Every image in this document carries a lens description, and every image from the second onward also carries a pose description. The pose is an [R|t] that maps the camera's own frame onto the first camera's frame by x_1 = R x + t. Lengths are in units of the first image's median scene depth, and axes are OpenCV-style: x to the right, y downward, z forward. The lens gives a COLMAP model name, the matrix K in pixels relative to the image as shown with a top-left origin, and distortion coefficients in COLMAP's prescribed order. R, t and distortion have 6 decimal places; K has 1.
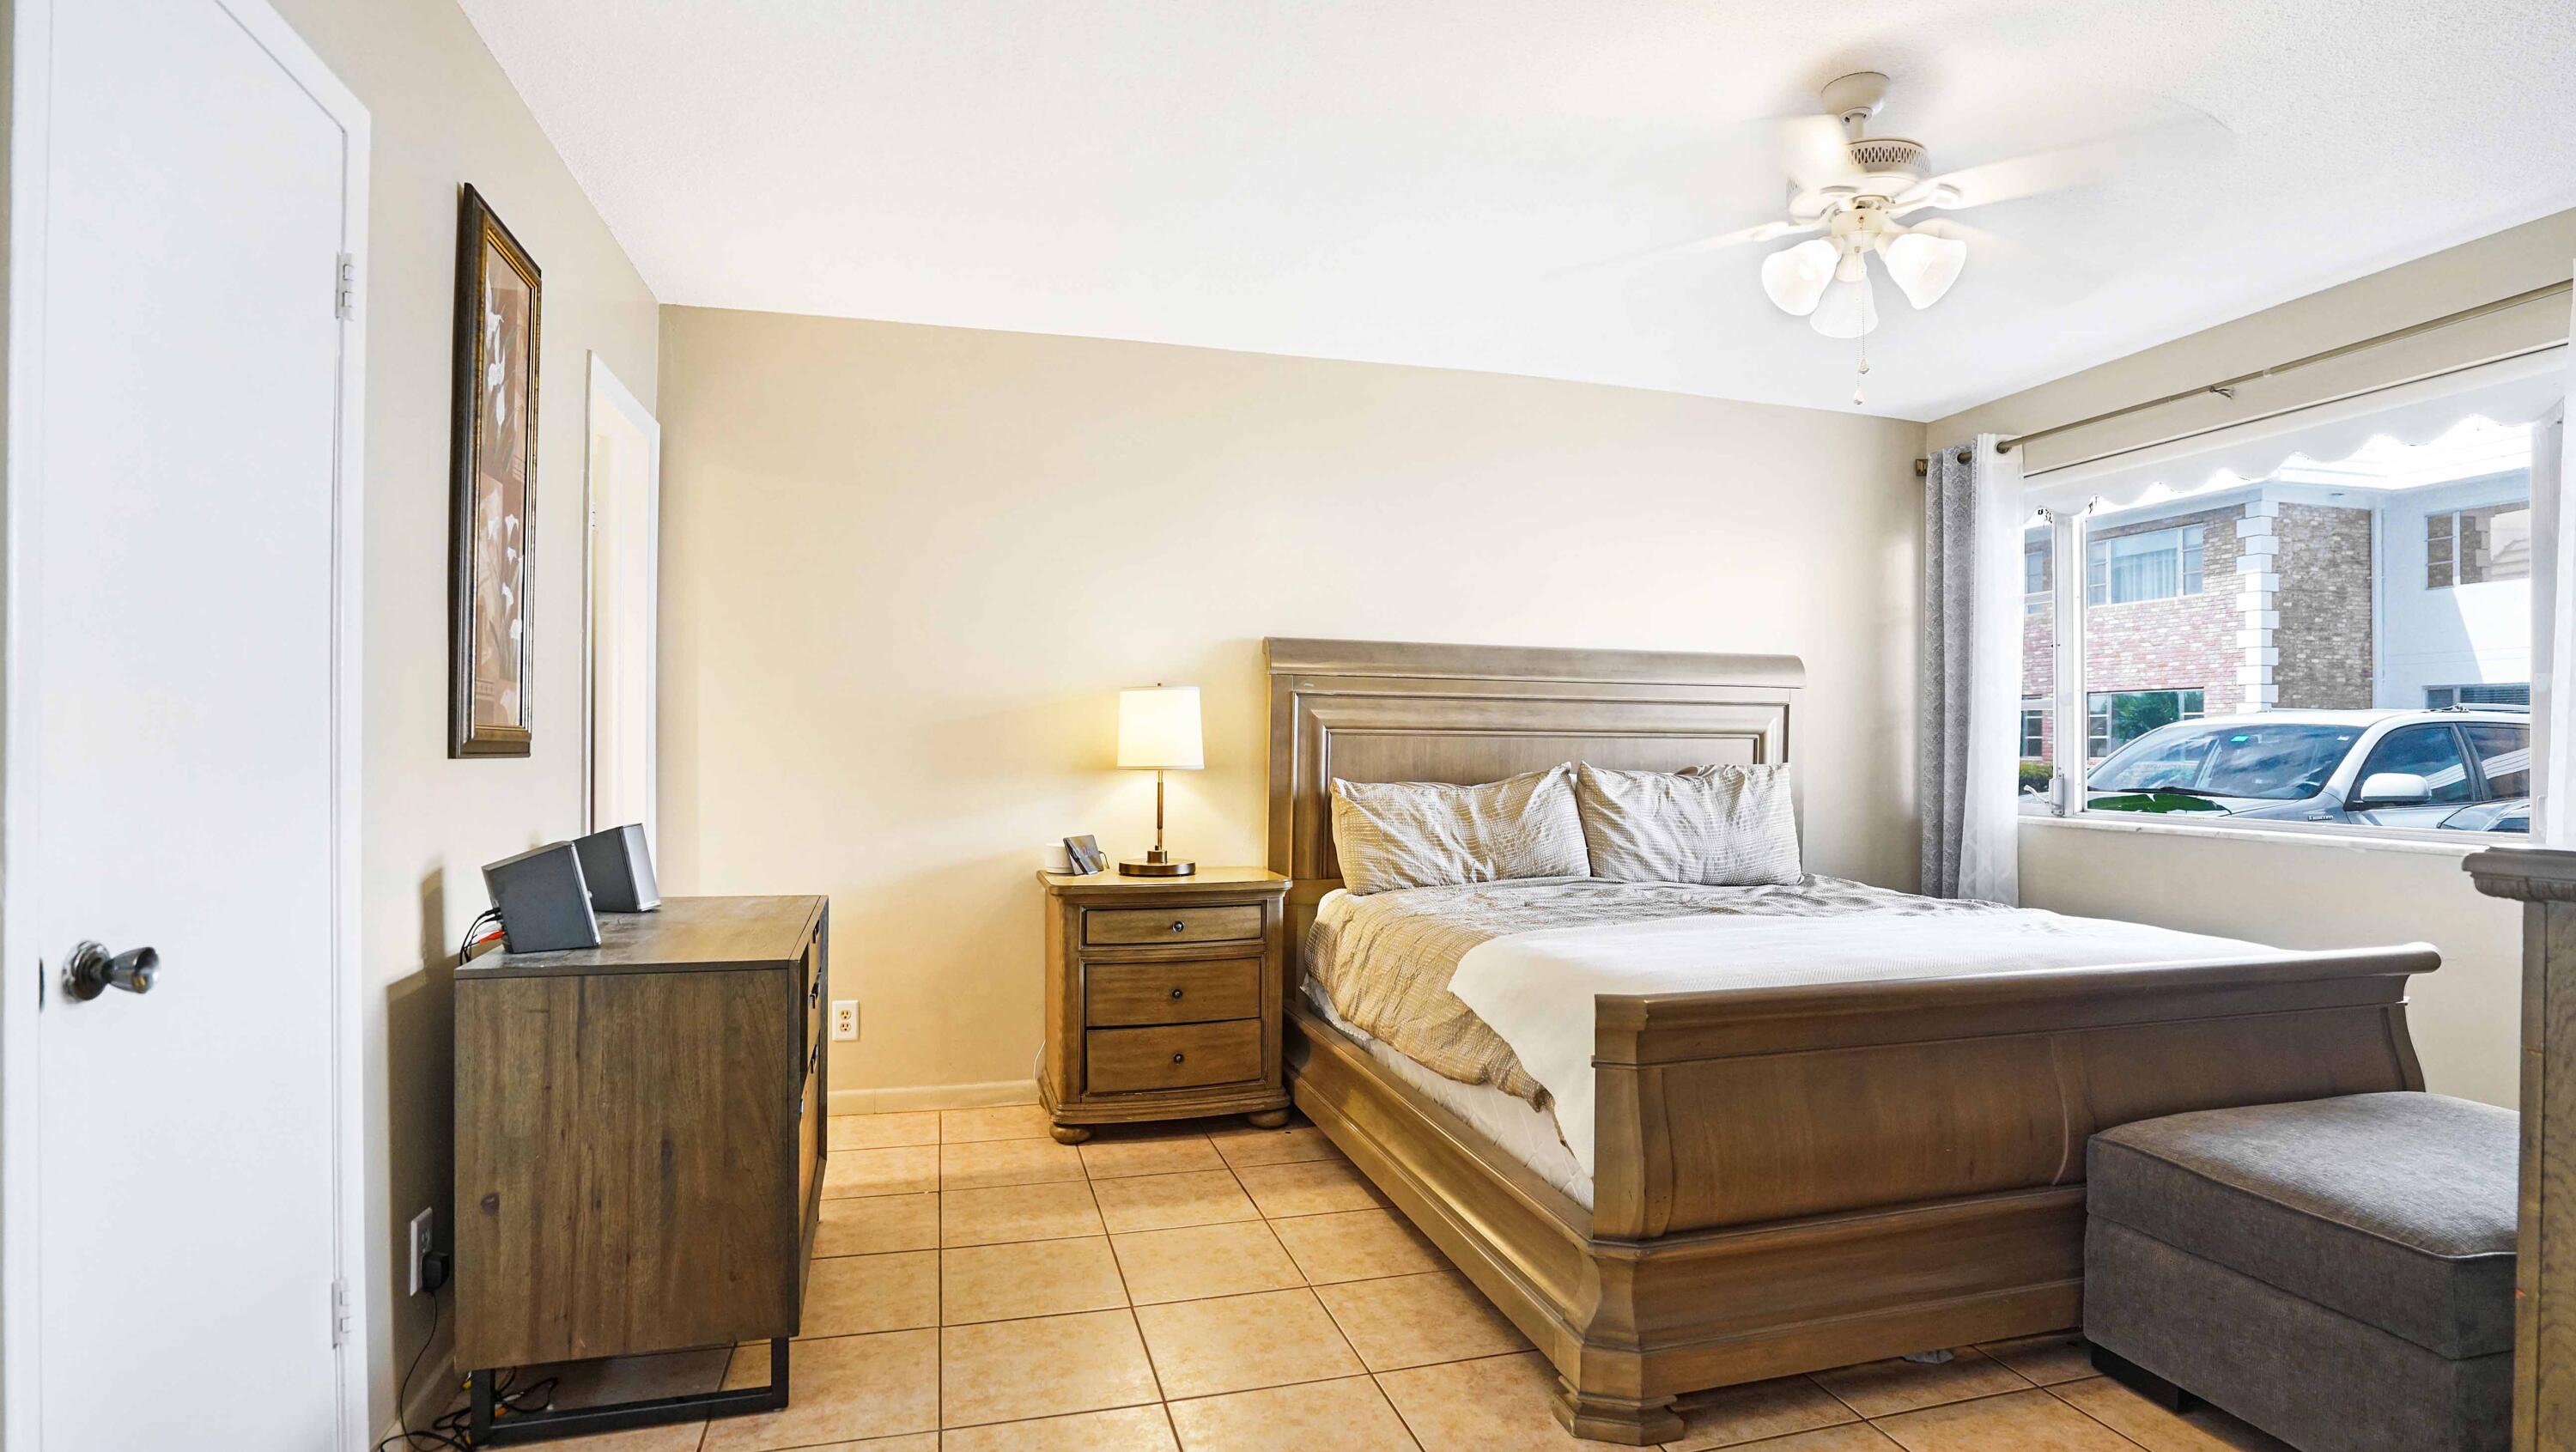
lens RADIAL K [[1203.0, 0, 1288.0], [0, 1203.0, 726.0], [0, 0, 1]] dist [-0.037767, 0.000435]
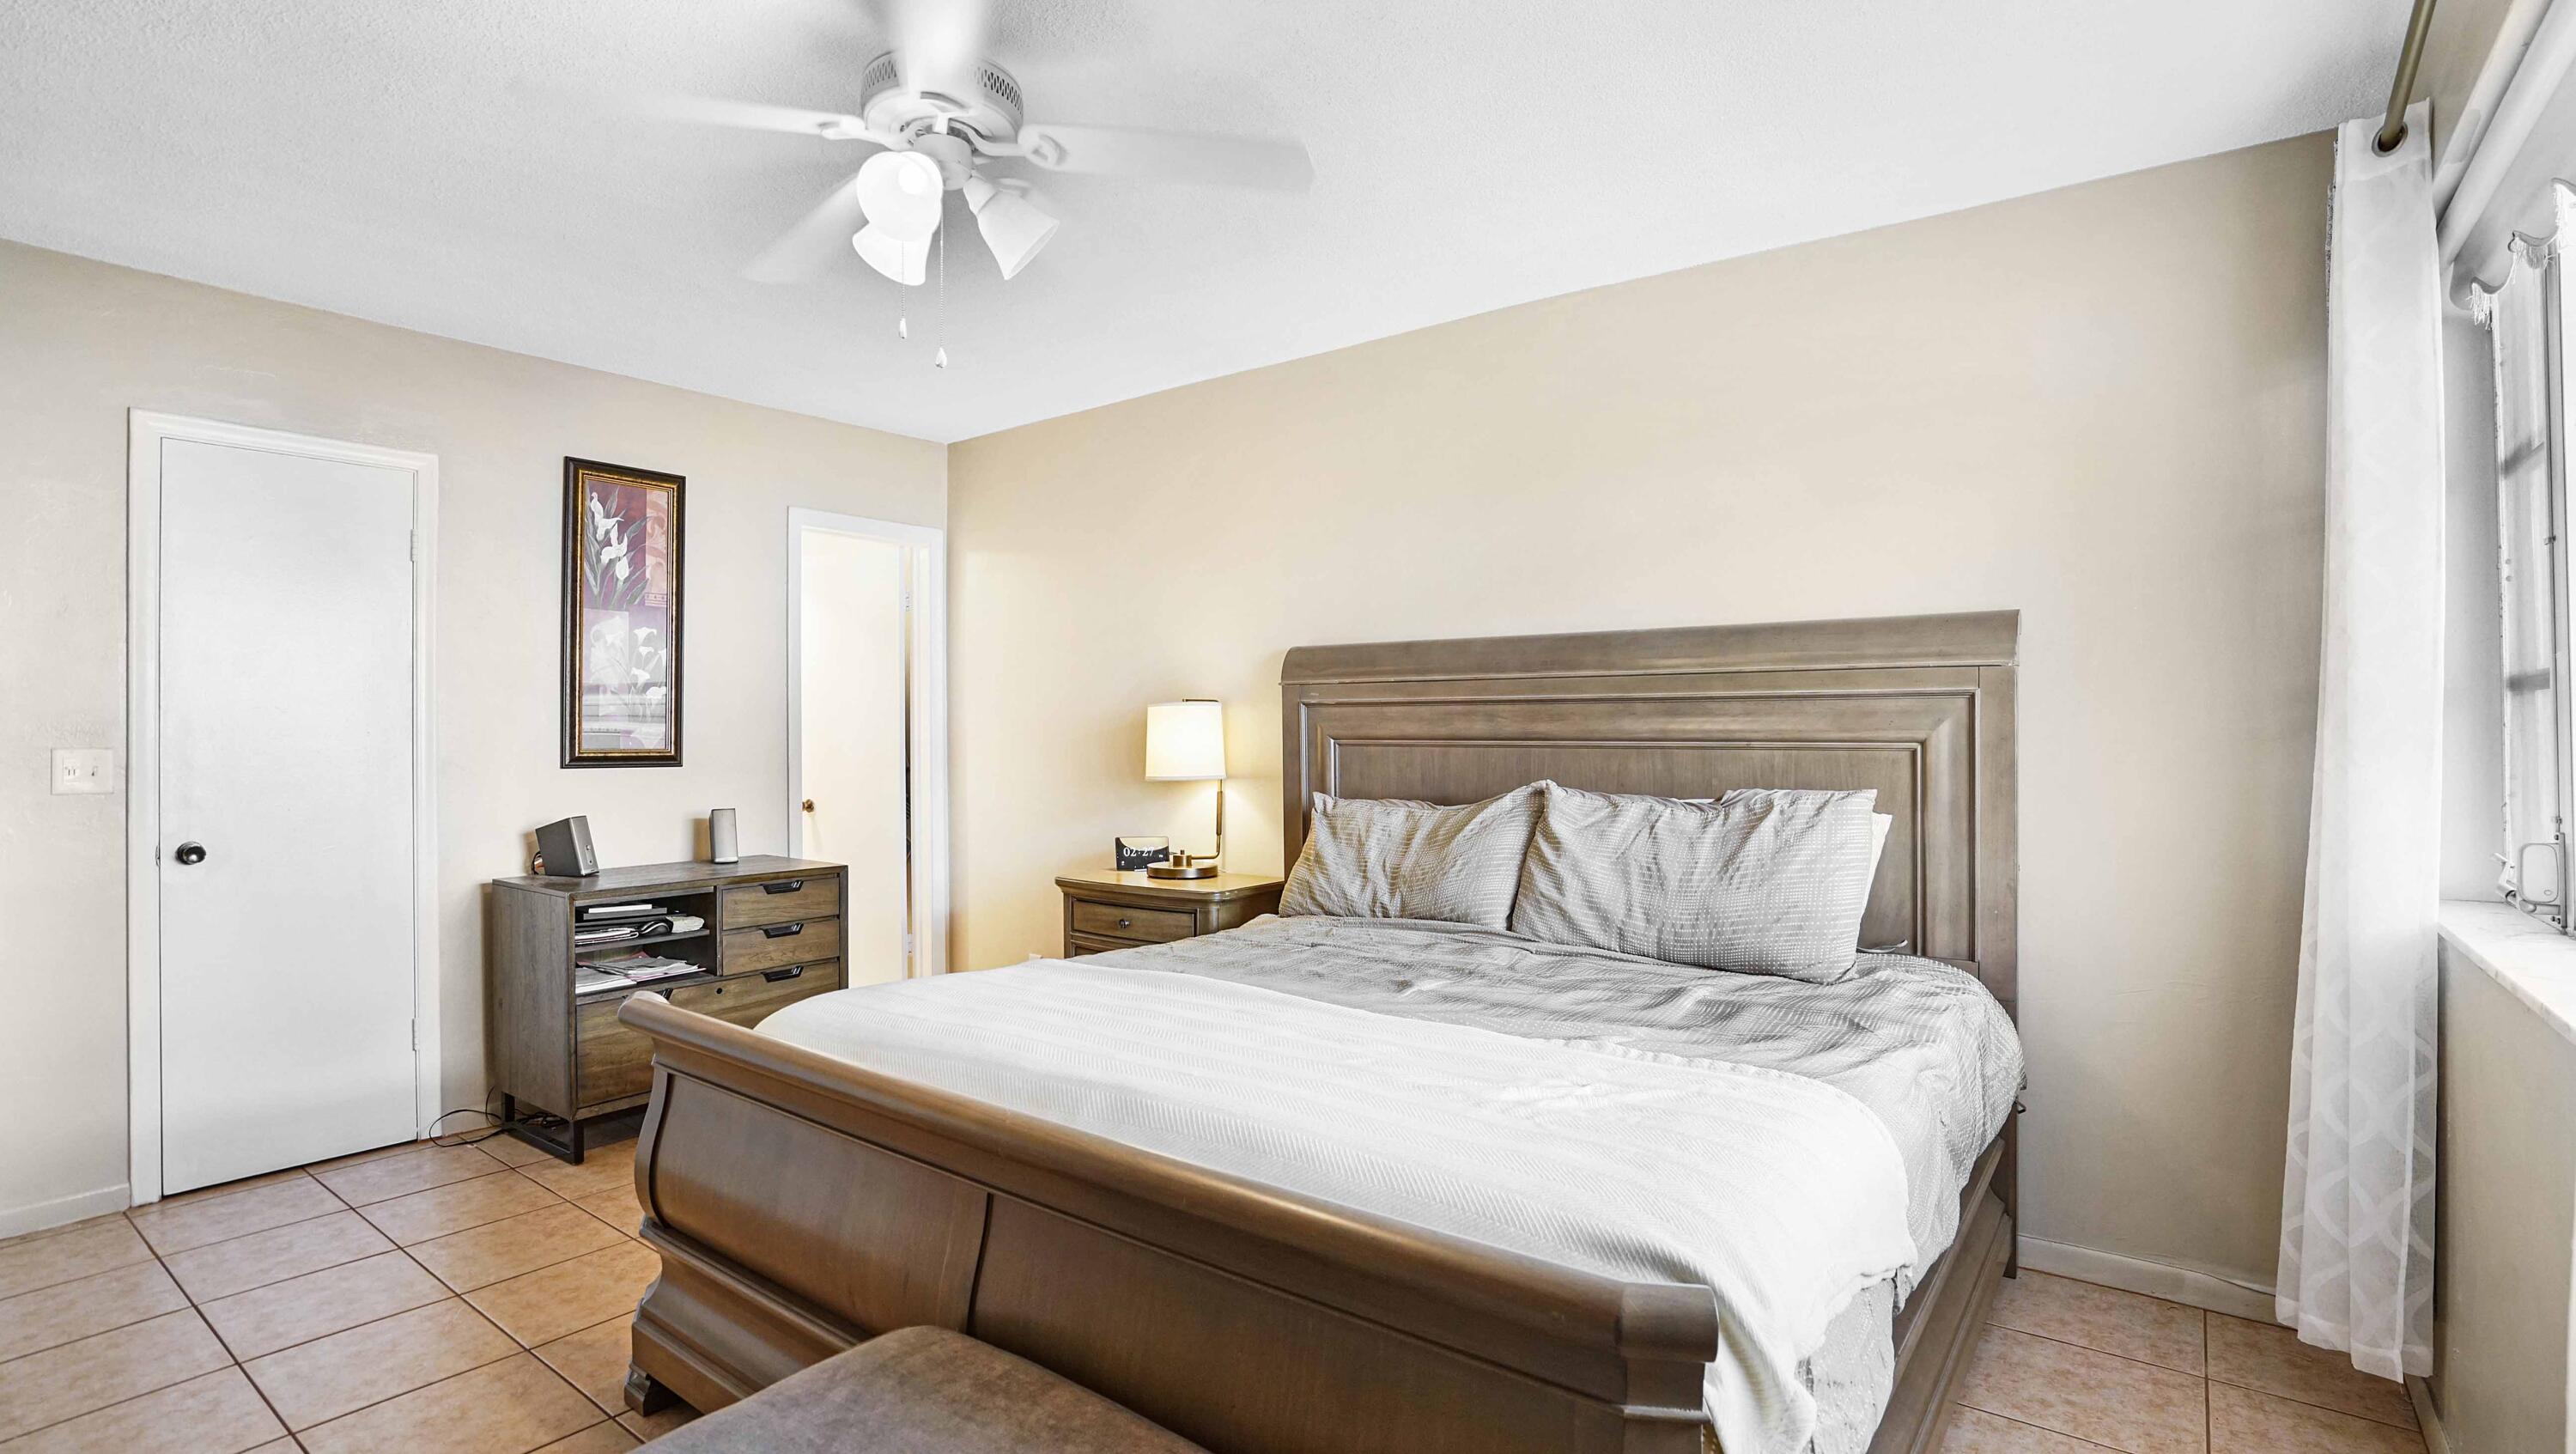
lens RADIAL K [[1203.2, 0, 1288.0], [0, 1203.2, 727.0], [0, 0, 1]] dist [-0.037767, 0.000435]
pose [[0.609767, -0.011963, -0.792490, 0.776066], [0.019345, 0.999813, -0.000207, -0.008234], [0.792344, -0.015205, 0.609884, 0.403640]]
